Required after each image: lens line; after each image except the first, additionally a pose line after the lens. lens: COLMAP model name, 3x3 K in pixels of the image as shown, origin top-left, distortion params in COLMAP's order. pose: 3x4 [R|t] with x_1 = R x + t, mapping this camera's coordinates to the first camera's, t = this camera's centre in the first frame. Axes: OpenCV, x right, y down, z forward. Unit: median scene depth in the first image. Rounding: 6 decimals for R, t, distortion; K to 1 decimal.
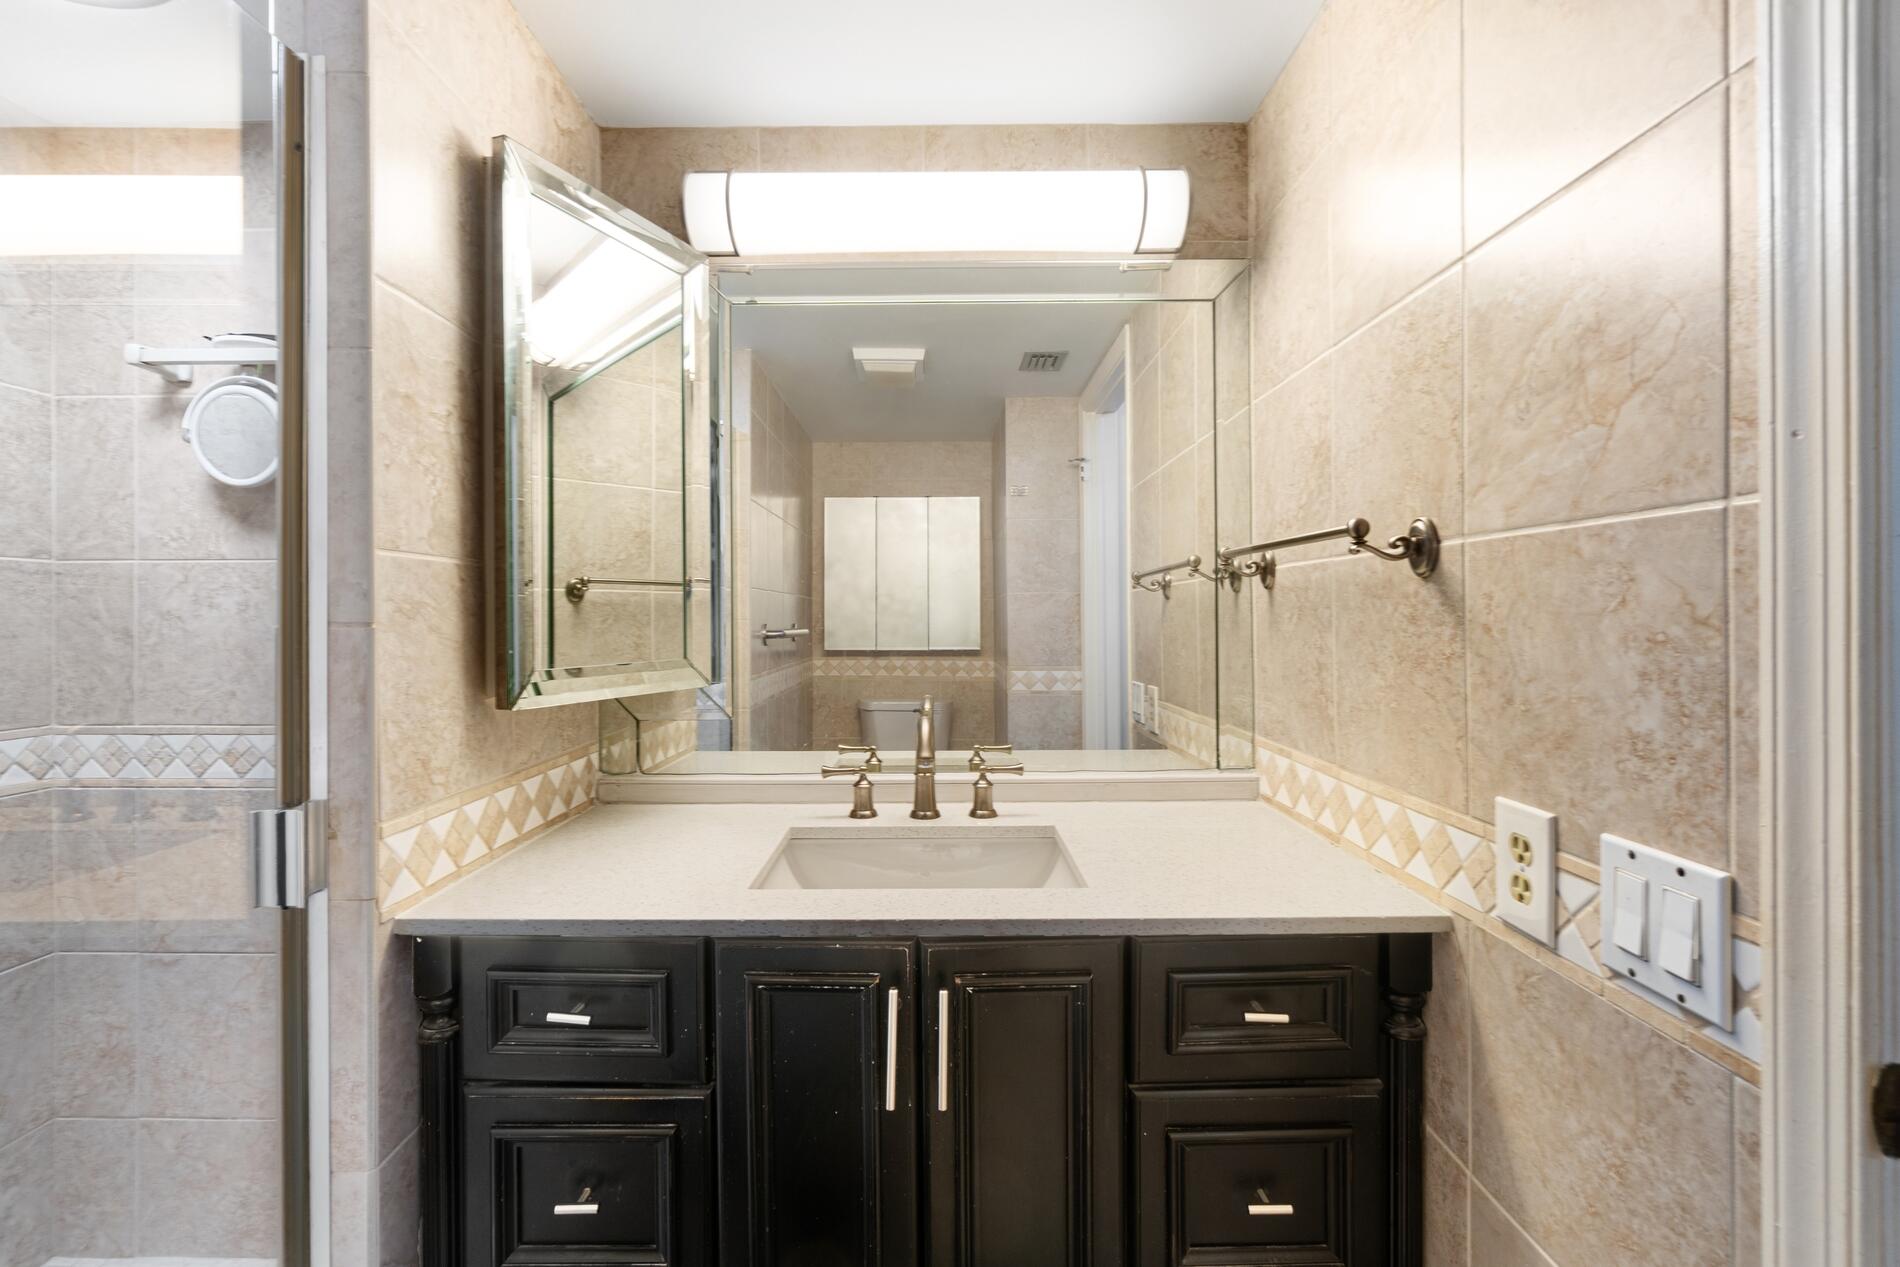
lens RADIAL K [[829.0, 0, 935.7], [0, 829.0, 623.3], [0, 0, 1]] dist [-0.002922, 0.000178]
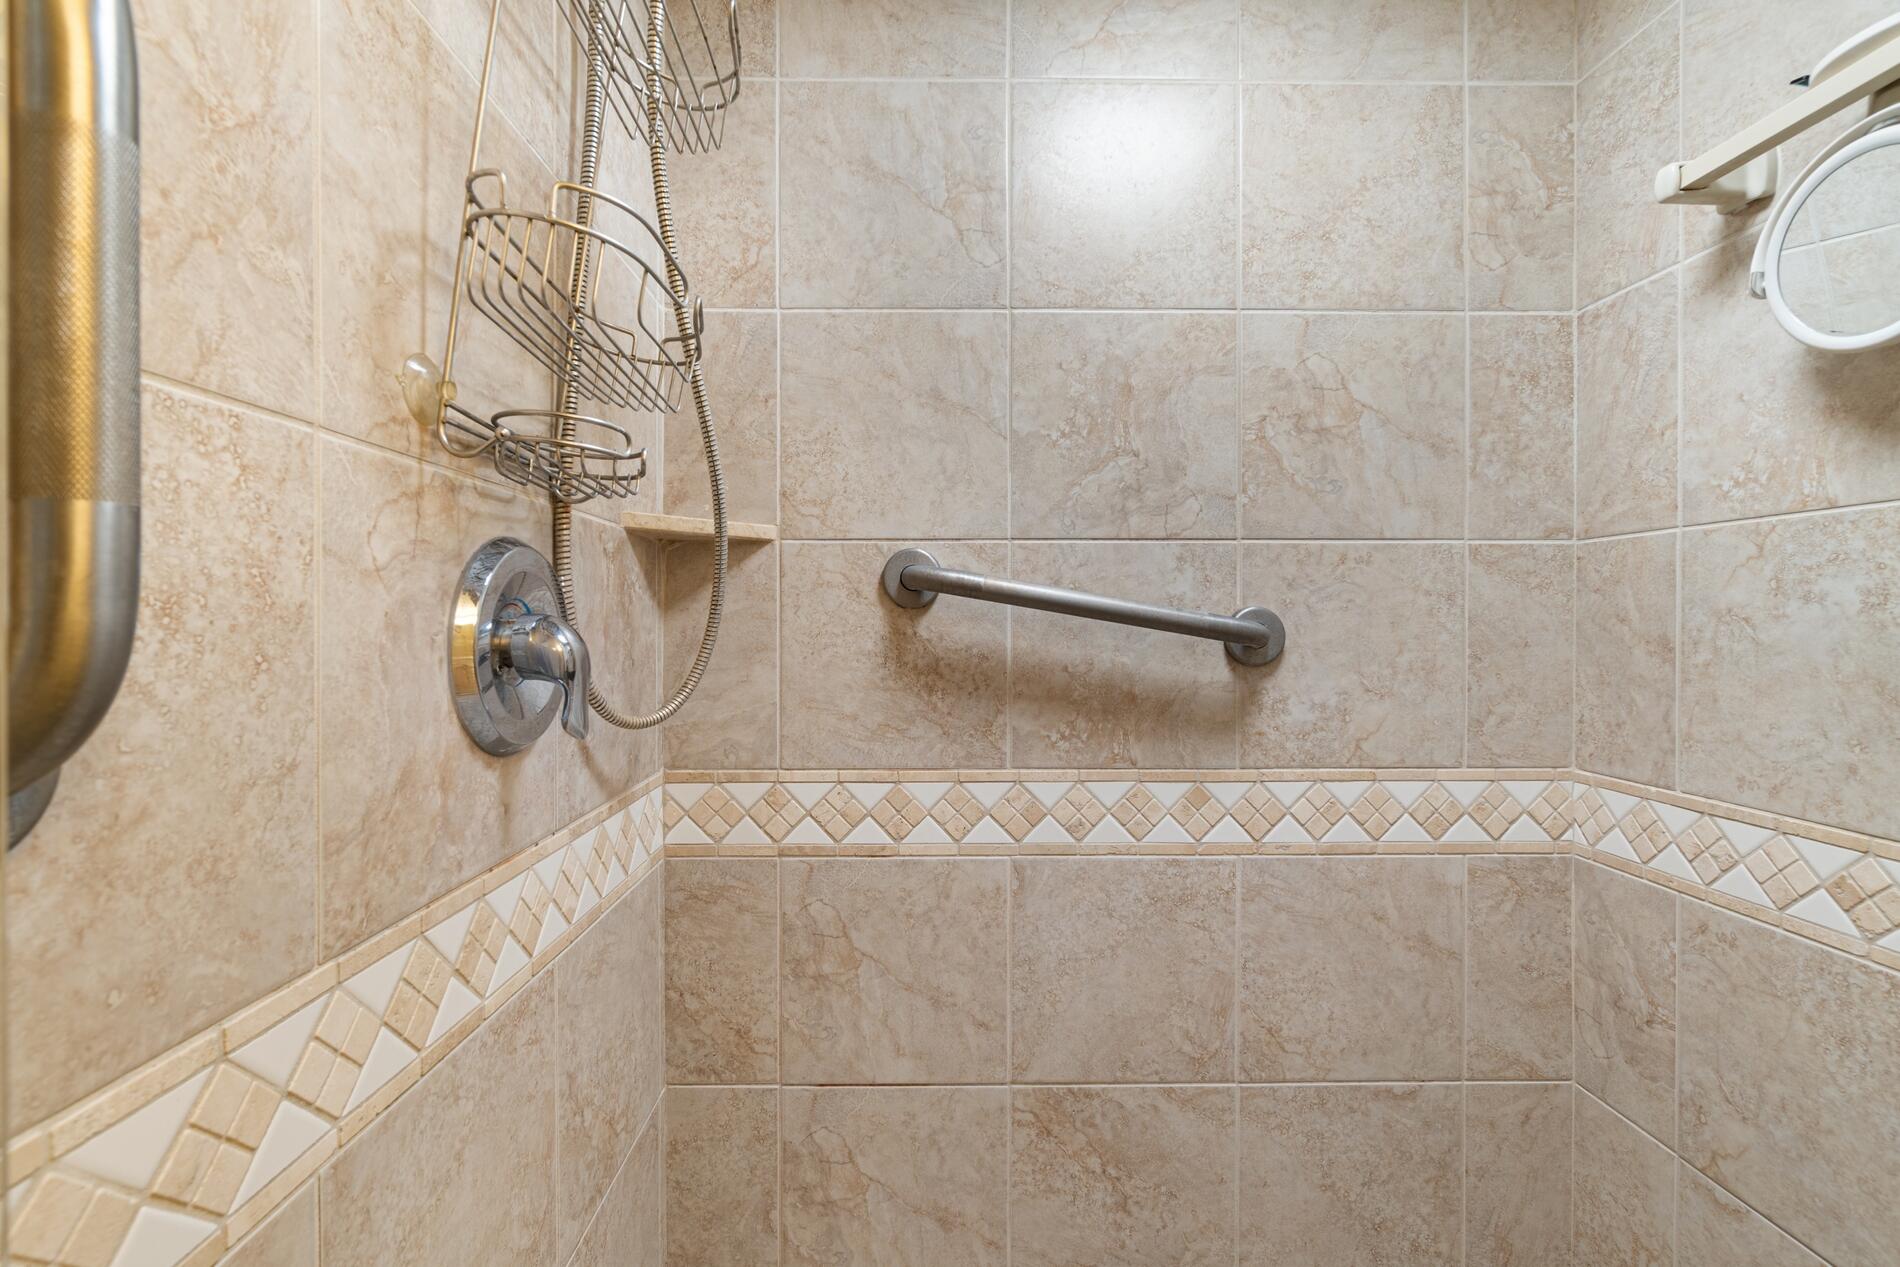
lens RADIAL K [[829.0, 0, 935.7], [0, 829.0, 623.3], [0, 0, 1]] dist [-0.002922, 0.000178]
pose [[0.016148, 0.003156, -0.999865, -0.352526], [-0.005735, 0.999979, 0.003064, -0.002790], [0.999853, 0.005685, 0.016166, 0.430277]]
